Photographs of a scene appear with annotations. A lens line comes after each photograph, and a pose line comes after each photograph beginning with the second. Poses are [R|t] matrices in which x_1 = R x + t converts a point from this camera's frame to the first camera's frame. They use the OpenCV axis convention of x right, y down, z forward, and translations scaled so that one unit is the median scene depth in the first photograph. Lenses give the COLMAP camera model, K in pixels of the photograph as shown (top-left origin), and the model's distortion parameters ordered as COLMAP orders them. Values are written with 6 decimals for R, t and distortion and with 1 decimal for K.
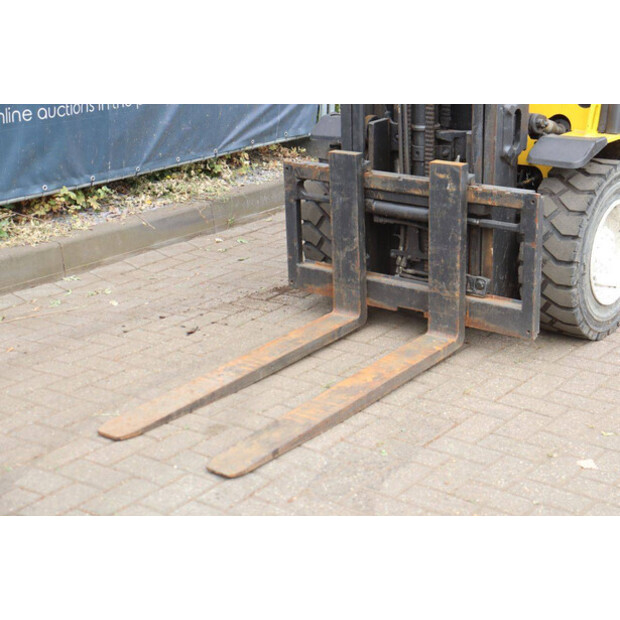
lens RADIAL K [[1138.4, 0, 309.8], [0, 1138.4, 308.3], [0, 0, 1]] dist [0.212269, 0.000000]
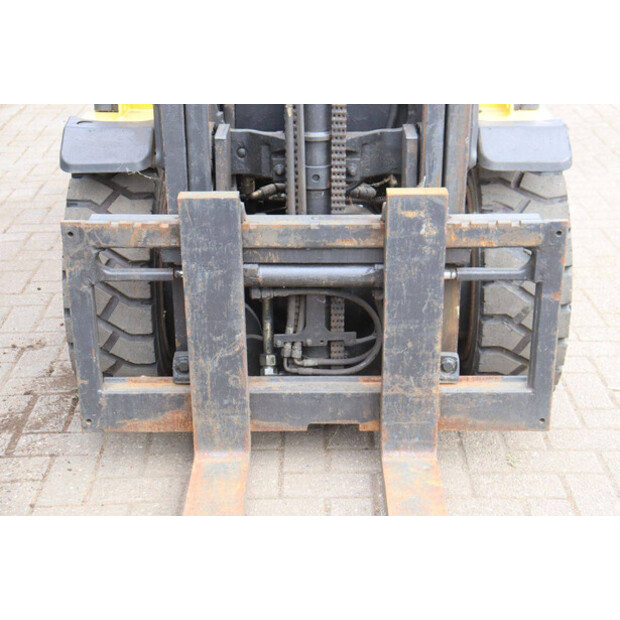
lens RADIAL K [[1138.4, 0, 314.2], [0, 1138.4, 303.7], [0, 0, 1]] dist [0.212269, 0.000000]
pose [[0.794359, -0.219962, 0.566225, -0.266067], [0.181612, 0.975499, 0.124169, -0.146460], [-0.579665, 0.004199, 0.814844, 0.510352]]
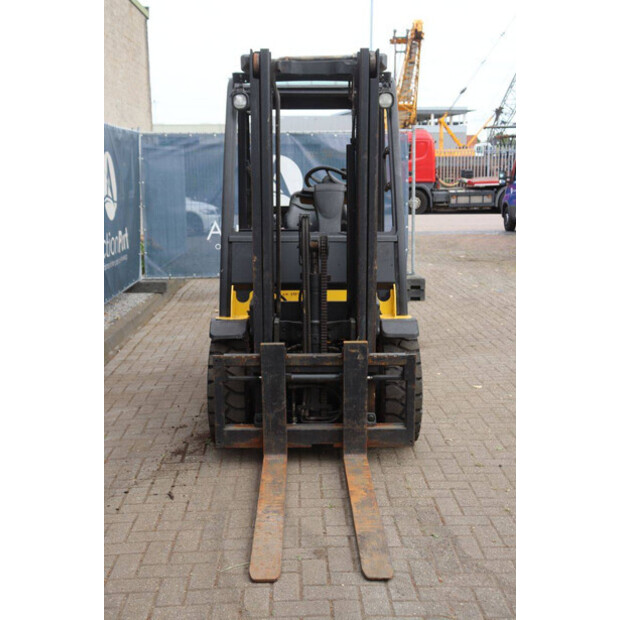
lens RADIAL K [[807.4, 0, 305.4], [0, 807.4, 312.0], [0, 0, 1]] dist [0.044100, 0.000000]
pose [[0.788690, -0.095055, 0.607398, -0.556021], [0.185750, 0.978645, -0.088038, -0.079399], [-0.586058, 0.182259, 0.789504, 0.169938]]
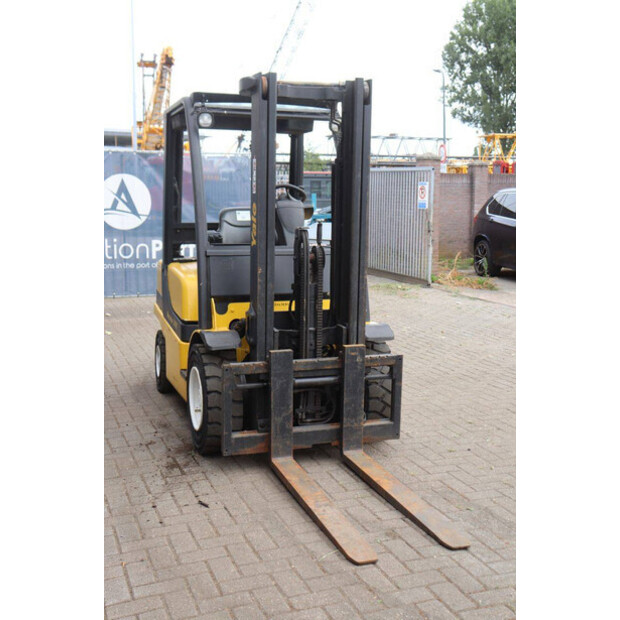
lens RADIAL K [[807.4, 0, 308.2], [0, 807.4, 309.4], [0, 0, 1]] dist [0.044100, 0.000000]
pose [[0.549480, -0.096946, 0.829863, -0.839573], [0.244217, 0.968504, -0.048562, -0.130240], [-0.799018, 0.229351, 0.555850, 0.370833]]
